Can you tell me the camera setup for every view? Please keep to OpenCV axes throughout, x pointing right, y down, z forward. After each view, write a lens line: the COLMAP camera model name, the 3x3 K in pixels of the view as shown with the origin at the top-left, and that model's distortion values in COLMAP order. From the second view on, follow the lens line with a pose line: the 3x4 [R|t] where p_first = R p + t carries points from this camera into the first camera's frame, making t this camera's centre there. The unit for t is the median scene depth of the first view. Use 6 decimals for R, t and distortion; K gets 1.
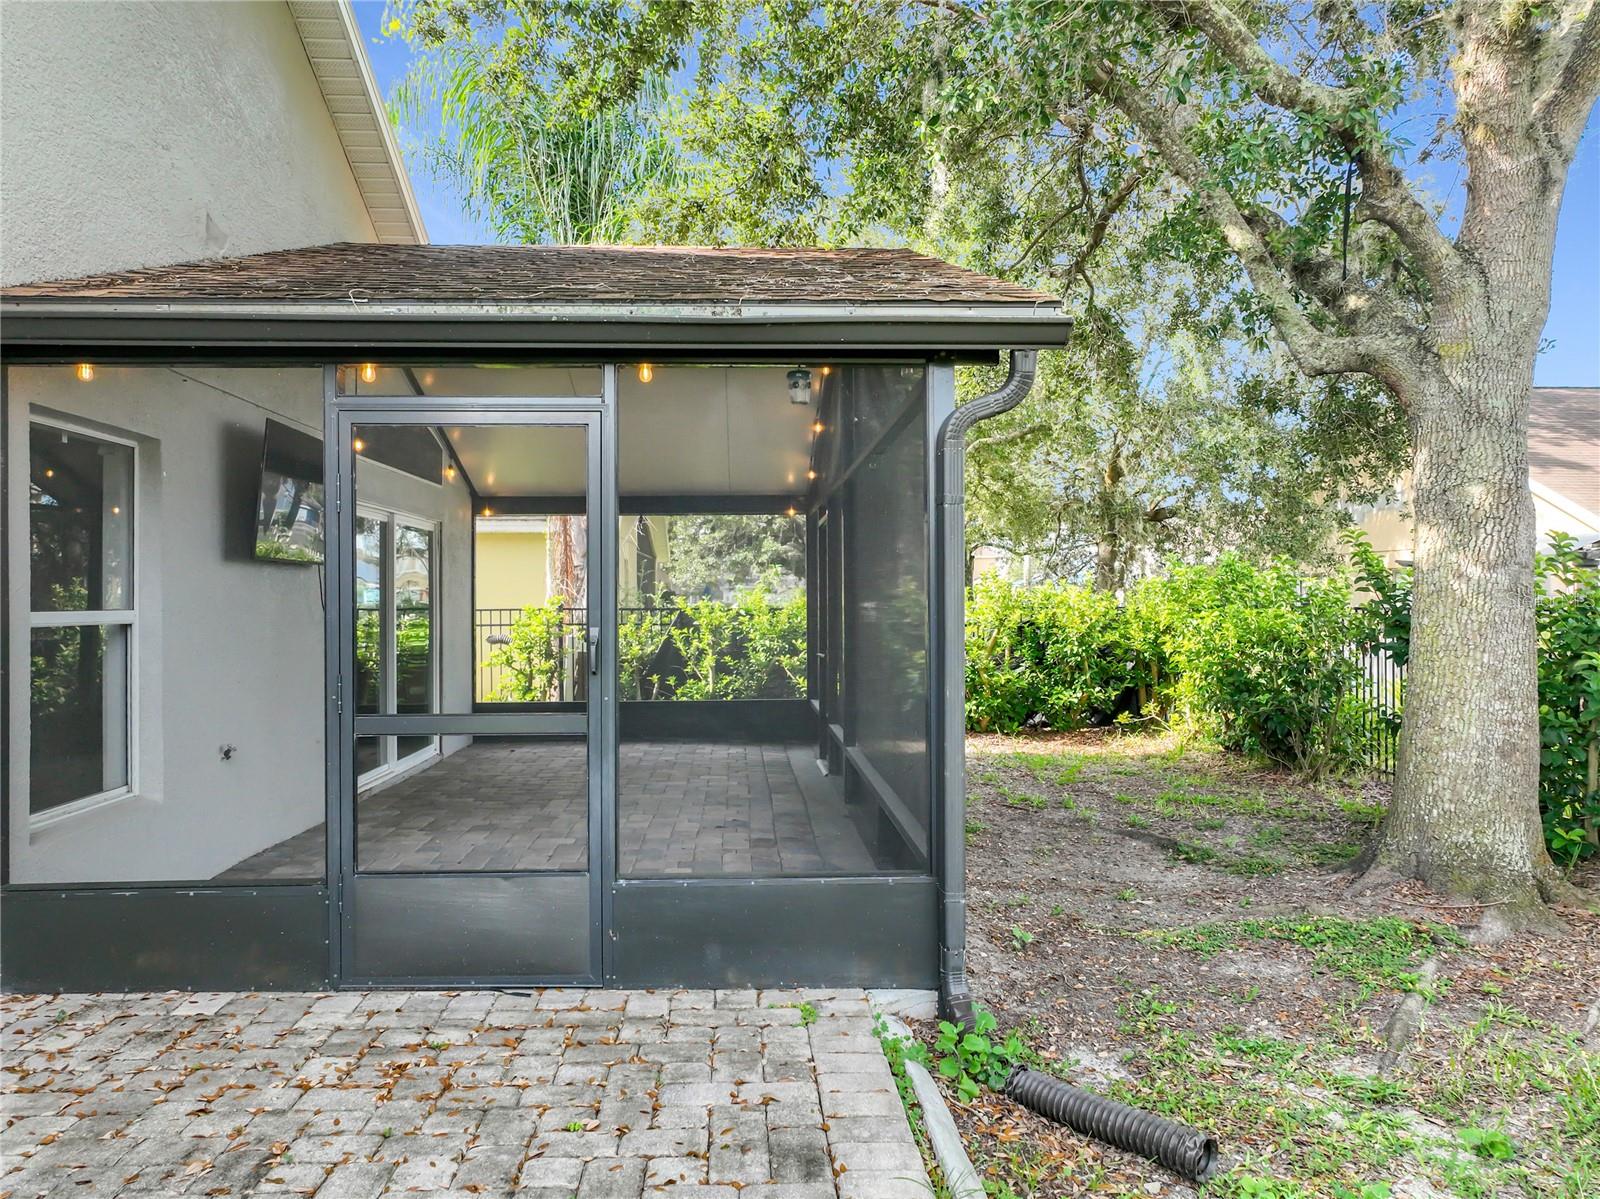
lens RADIAL K [[1185.3, 0, 792.8], [0, 1185.3, 597.8], [0, 0, 1]] dist [-0.004508, 0.026475]
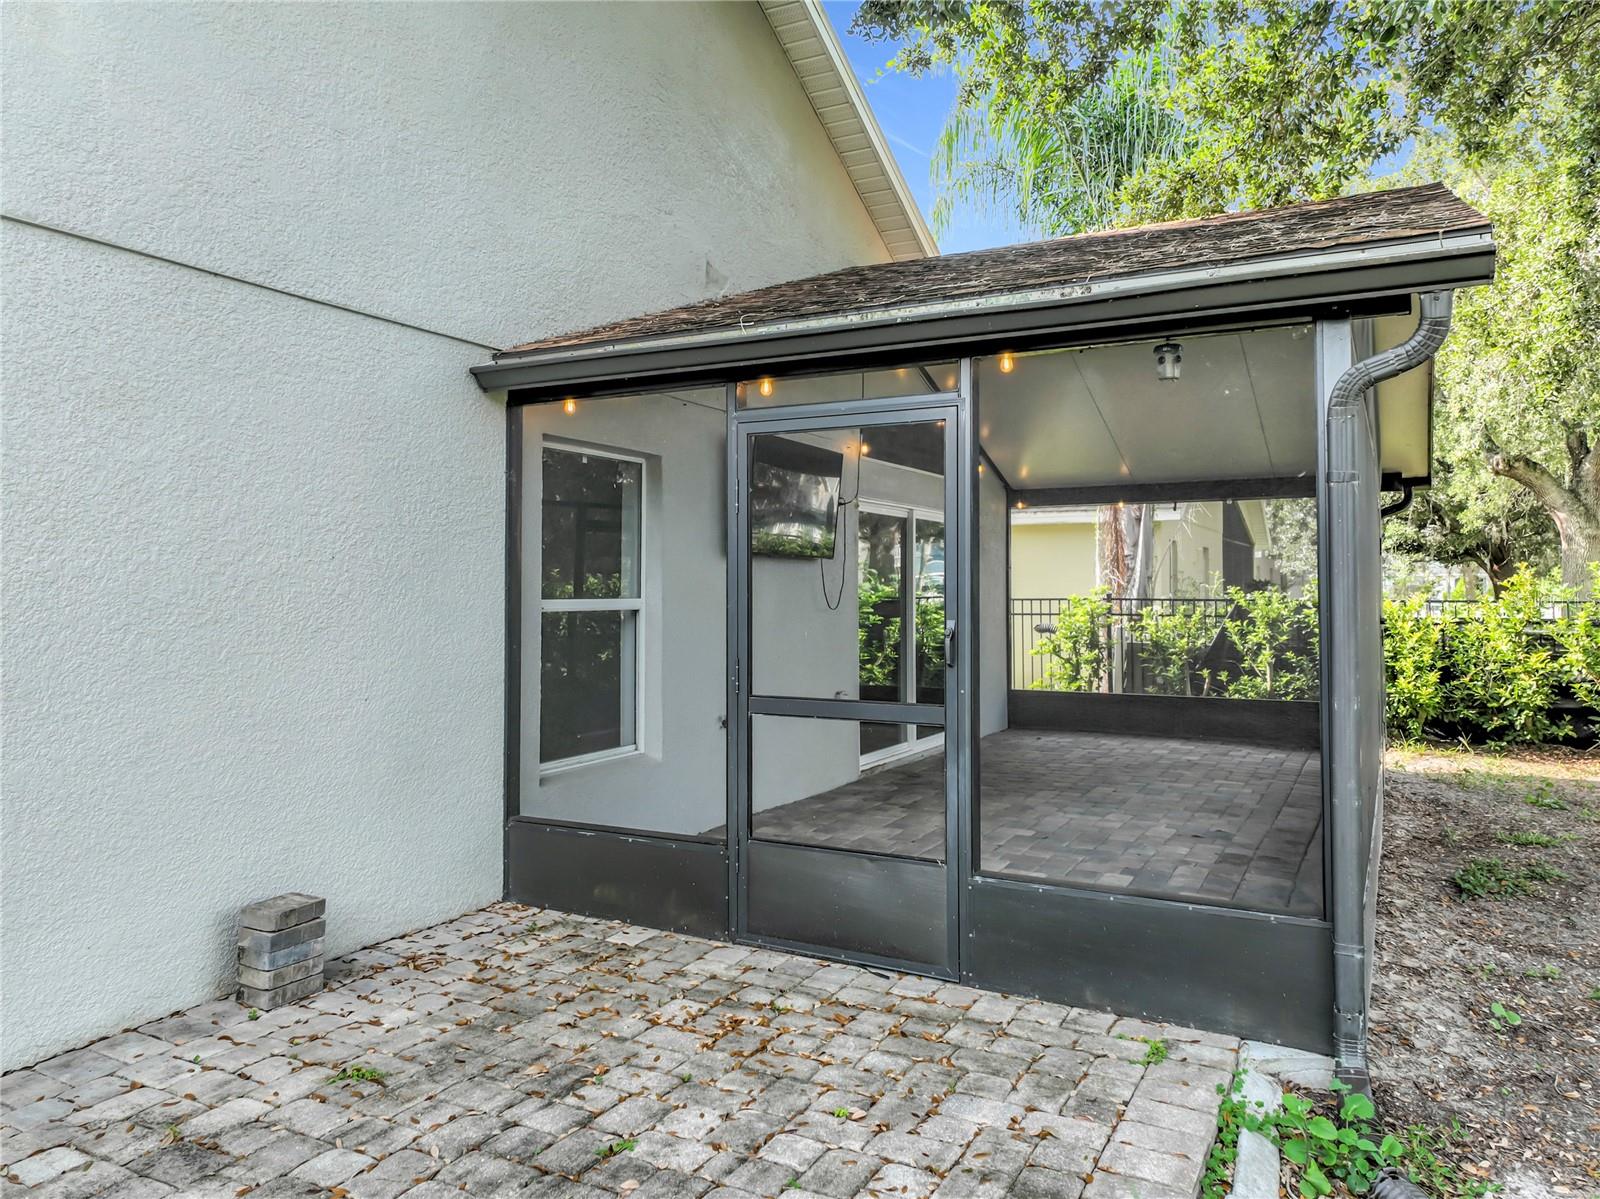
lens RADIAL K [[1157.8, 0, 786.5], [0, 1157.8, 554.2], [0, 0, 1]] dist [0.005319, 0.011090]
pose [[0.860679, -0.011431, -0.509019, 0.215170], [-0.002644, 0.999634, -0.026919, -0.003901], [0.509141, 0.024515, 0.860334, 0.082211]]
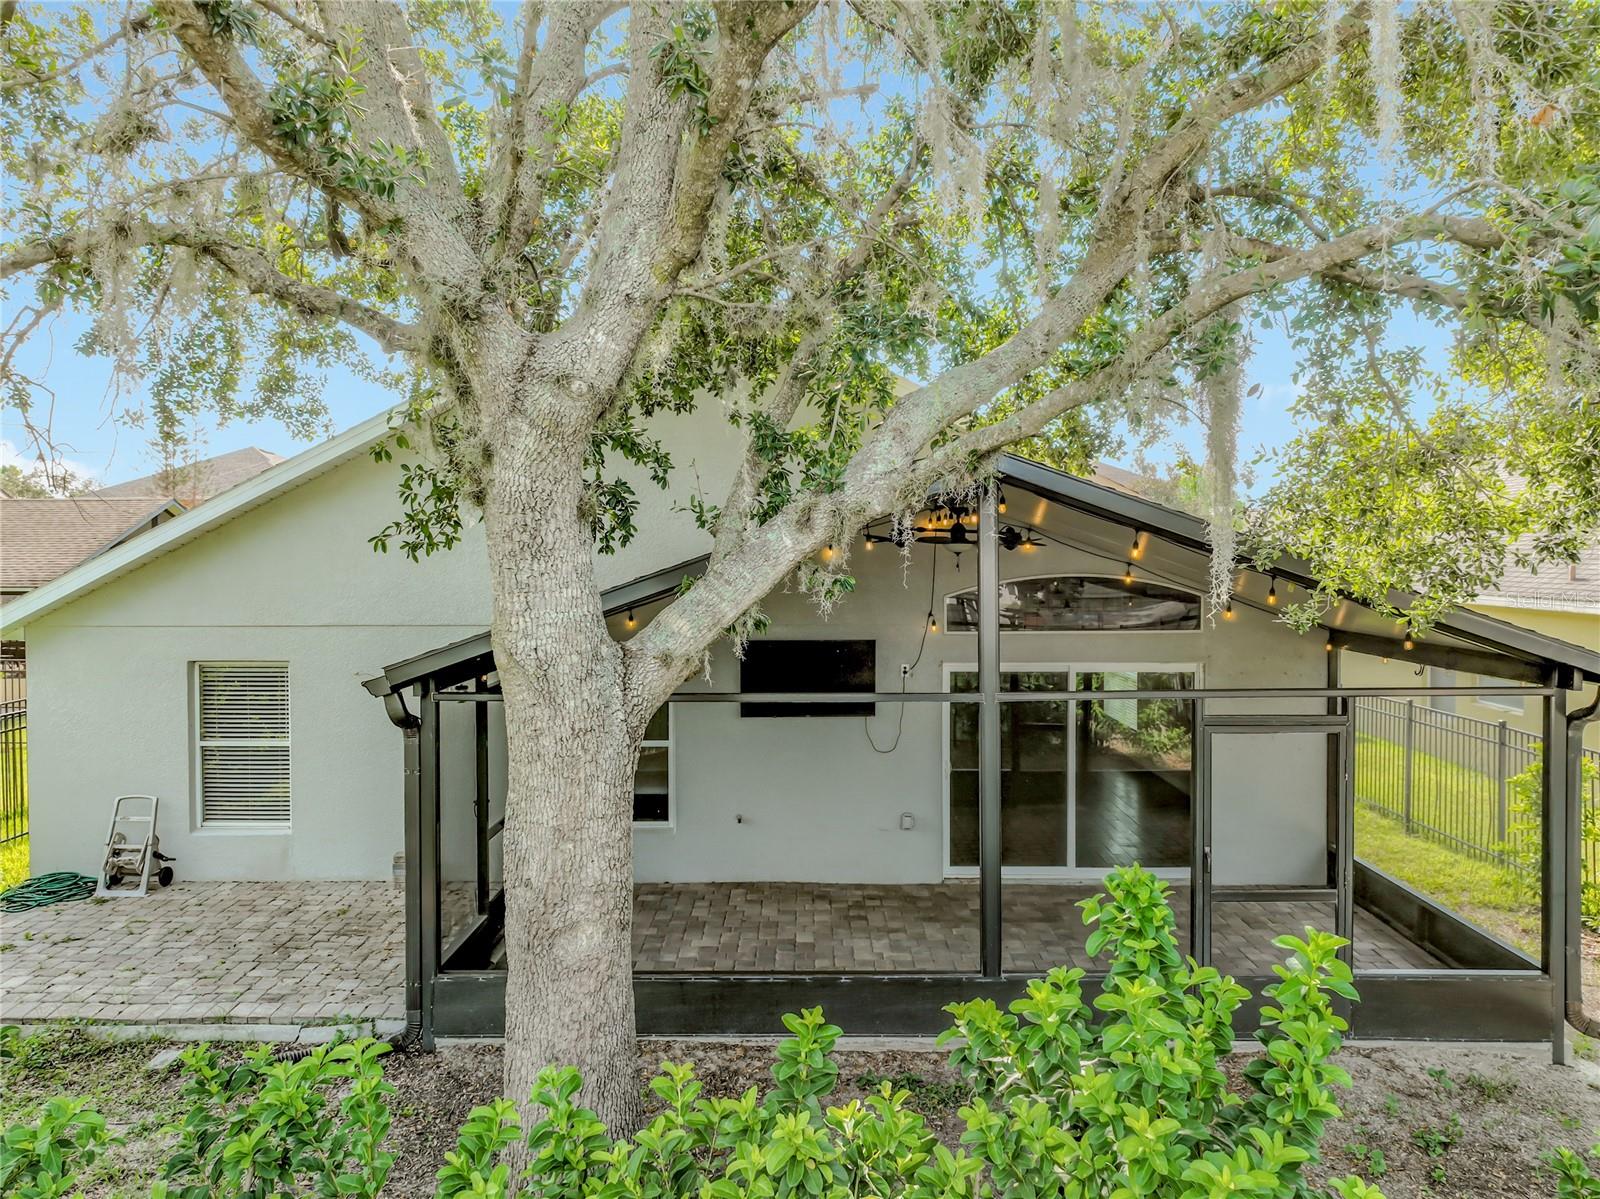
lens RADIAL K [[1190.2, 0, 801.8], [0, 1190.2, 568.6], [0, 0, 1]] dist [-0.005020, 0.009803]
pose [[-0.065393, 0.028169, -0.997462, 1.962892], [0.007326, 0.999588, 0.027749, -0.450895], [0.997833, -0.005493, -0.065572, 1.749026]]
